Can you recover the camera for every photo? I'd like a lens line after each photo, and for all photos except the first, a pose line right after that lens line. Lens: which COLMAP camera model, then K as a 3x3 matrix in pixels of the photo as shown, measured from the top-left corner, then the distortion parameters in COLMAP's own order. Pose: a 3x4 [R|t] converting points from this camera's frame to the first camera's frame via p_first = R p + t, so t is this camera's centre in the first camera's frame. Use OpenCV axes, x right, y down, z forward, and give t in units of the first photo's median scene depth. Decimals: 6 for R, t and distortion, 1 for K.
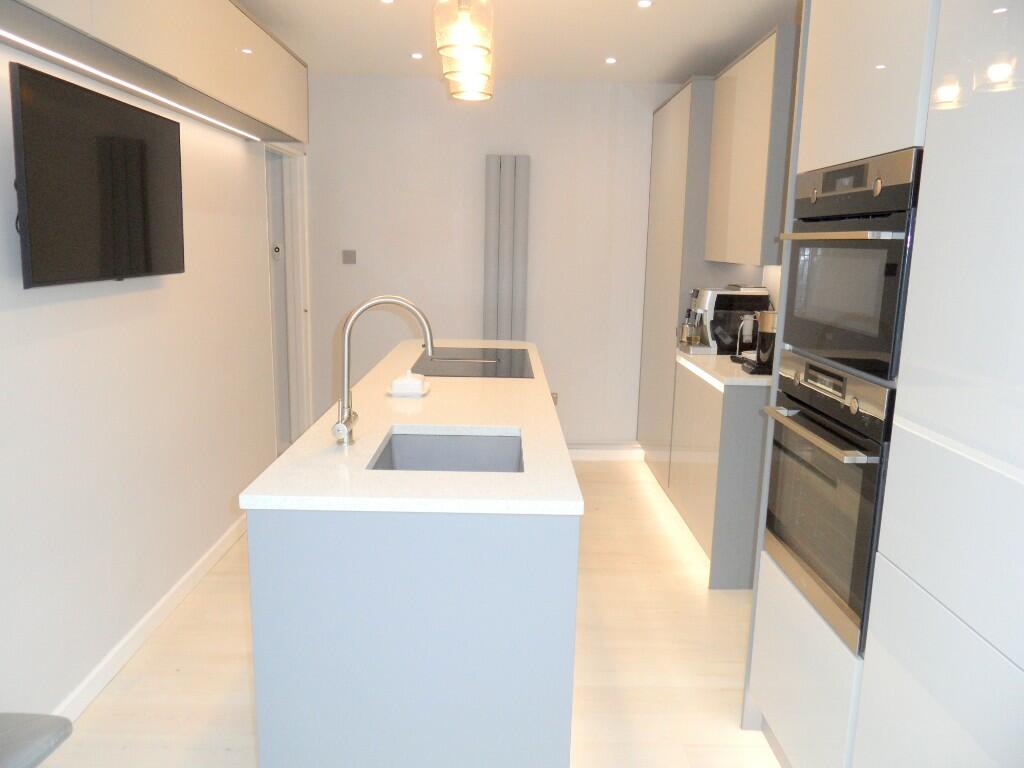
lens RADIAL K [[746.6, 0, 512.0], [0, 746.6, 384.0], [0, 0, 1]] dist [-0.028052, 0.005132]
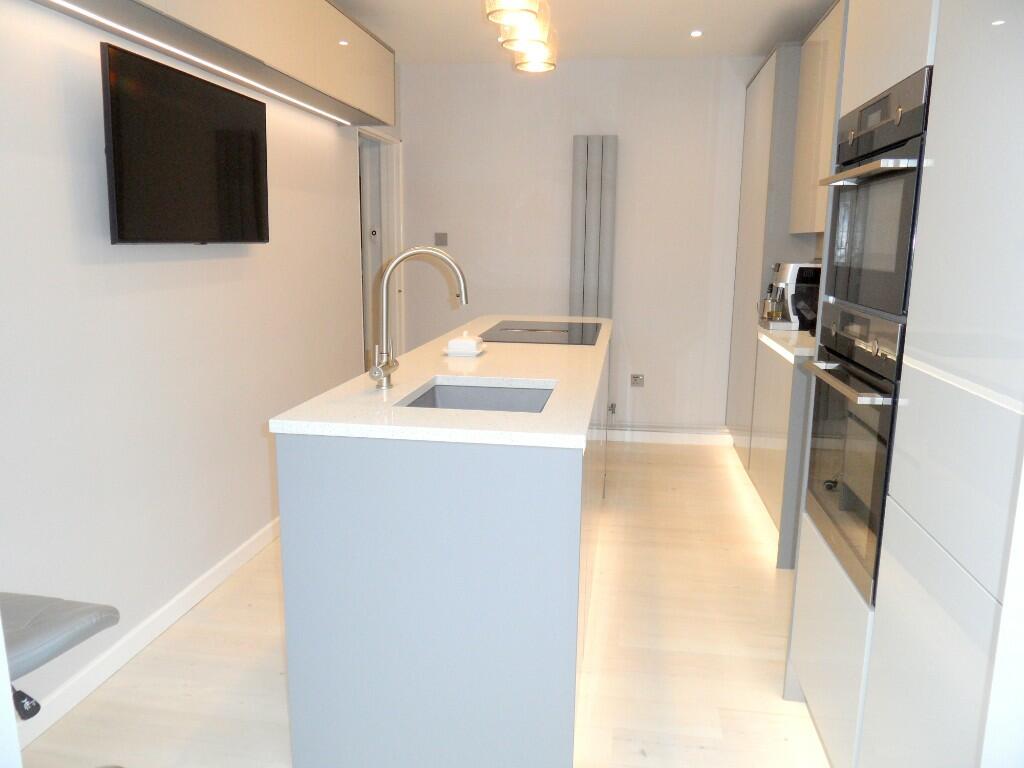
lens RADIAL K [[746.6, 0, 512.0], [0, 746.6, 384.0], [0, 0, 1]] dist [-0.028052, 0.005132]
pose [[0.986522, 0.019840, -0.162424, 0.084578], [-0.020026, 0.999799, 0.000495, 0.046657], [0.162401, 0.002765, 0.986721, -0.010995]]
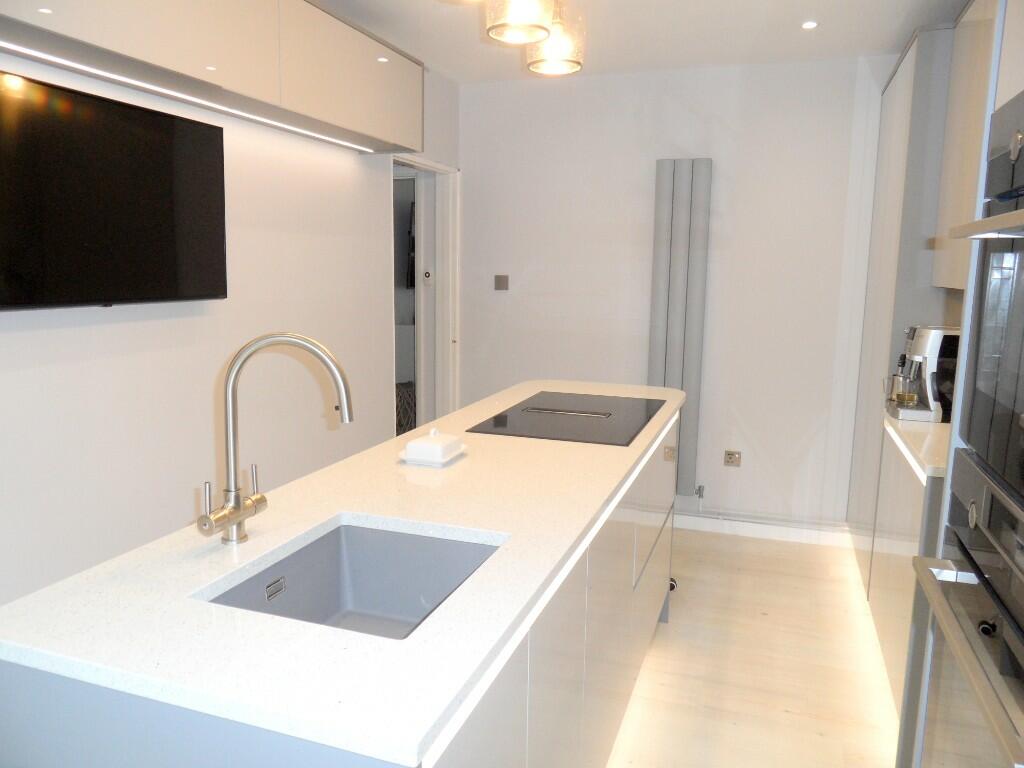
lens RADIAL K [[746.6, 0, 512.0], [0, 746.6, 384.0], [0, 0, 1]] dist [-0.028052, 0.005132]
pose [[0.939390, 0.044494, -0.339952, 0.168416], [-0.057196, 0.997986, -0.027430, -0.042226], [0.338047, 0.045212, 0.940043, 0.281685]]
